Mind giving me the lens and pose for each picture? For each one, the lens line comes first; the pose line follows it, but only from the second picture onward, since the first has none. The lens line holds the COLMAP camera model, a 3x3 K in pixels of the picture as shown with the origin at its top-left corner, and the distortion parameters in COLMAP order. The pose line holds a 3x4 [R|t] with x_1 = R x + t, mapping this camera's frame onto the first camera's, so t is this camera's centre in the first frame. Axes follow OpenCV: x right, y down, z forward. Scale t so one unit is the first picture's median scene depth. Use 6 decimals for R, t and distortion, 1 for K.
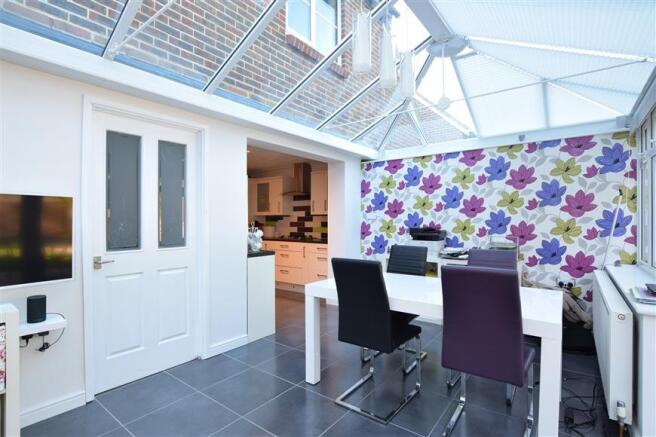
lens RADIAL K [[321.9, 0, 327.9], [0, 321.9, 219.4], [0, 0, 1]] dist [-0.017436, -0.001319]
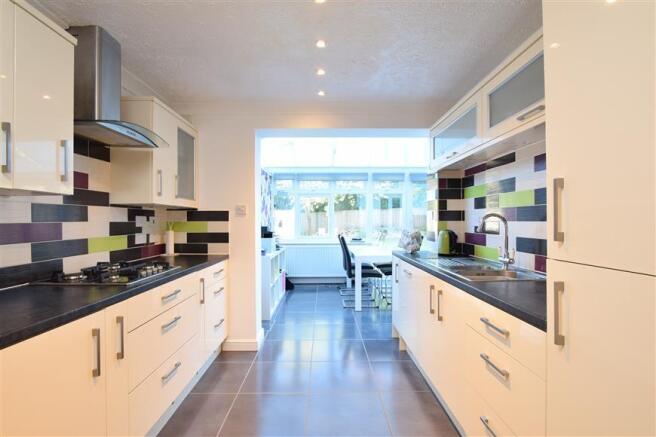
lens RADIAL K [[321.9, 0, 327.7], [0, 321.9, 218.6], [0, 0, 1]] dist [-0.017436, -0.001319]
pose [[-0.622771, 0.004437, 0.782392, -0.446203], [0.000023, 0.999984, -0.005652, 0.005631], [-0.782404, -0.003502, -0.622761, 0.997626]]
